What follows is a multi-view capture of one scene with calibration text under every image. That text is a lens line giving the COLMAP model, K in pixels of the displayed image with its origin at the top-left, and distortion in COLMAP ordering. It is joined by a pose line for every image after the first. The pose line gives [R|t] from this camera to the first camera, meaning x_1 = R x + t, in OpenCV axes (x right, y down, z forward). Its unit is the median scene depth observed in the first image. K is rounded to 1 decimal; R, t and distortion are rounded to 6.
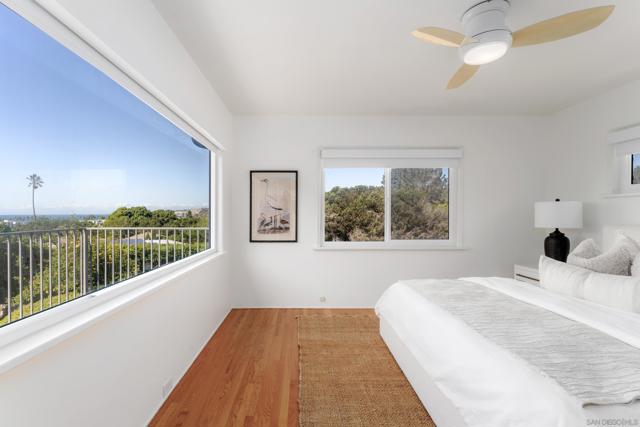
lens RADIAL K [[288.4, 0, 320.0], [0, 288.4, 213.5], [0, 0, 1]] dist [0.000702, -0.000237]
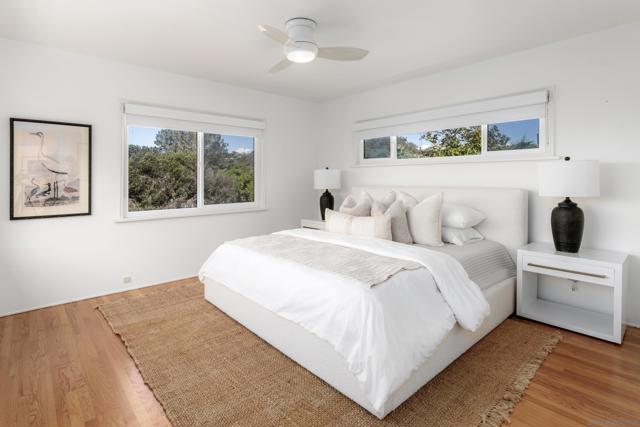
lens RADIAL K [[315.4, 0, 319.5], [0, 315.4, 179.0], [0, 0, 1]] dist [-0.000397, -0.000101]
pose [[0.740097, -0.003503, 0.672491, -0.203279], [0.003679, 0.999993, 0.001160, 0.001892], [-0.672490, 0.001616, 0.740104, -0.070789]]
